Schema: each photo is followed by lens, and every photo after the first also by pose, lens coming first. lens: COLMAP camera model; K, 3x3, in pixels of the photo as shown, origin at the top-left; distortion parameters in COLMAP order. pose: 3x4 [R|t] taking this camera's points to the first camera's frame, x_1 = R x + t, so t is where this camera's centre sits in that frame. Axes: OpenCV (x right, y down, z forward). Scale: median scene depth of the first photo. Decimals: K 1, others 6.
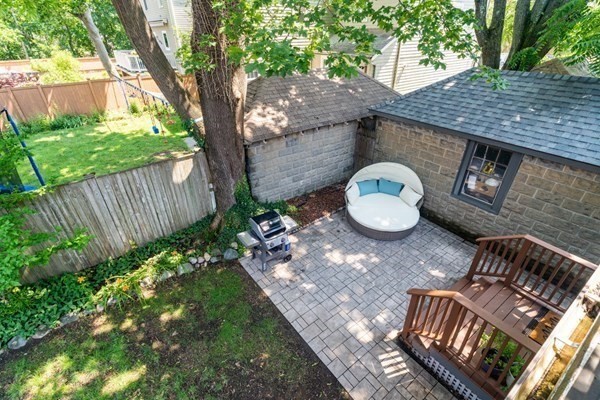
lens RADIAL K [[289.6, 0, 300.6], [0, 289.6, 204.1], [0, 0, 1]] dist [0.001445, 0.000200]
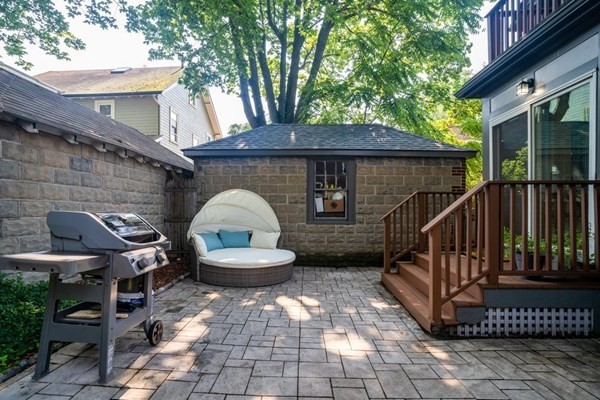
lens RADIAL K [[294.2, 0, 302.0], [0, 294.2, 213.8], [0, 0, 1]] dist [-0.052893, 0.000581]
pose [[0.620898, -0.008571, 0.783844, -0.208919], [0.412892, 0.853563, -0.317726, 0.230799], [-0.666337, 0.520919, 0.533515, 0.510763]]
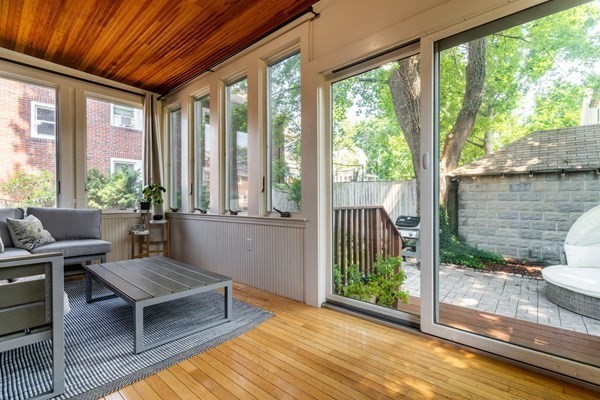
lens RADIAL K [[289.6, 0, 300.6], [0, 289.6, 204.1], [0, 0, 1]] dist [0.001445, 0.000200]
pose [[0.203980, 0.006510, -0.978953, 0.747779], [-0.514145, 0.851680, -0.101466, 0.282672], [0.833095, 0.524021, 0.177073, 0.335887]]
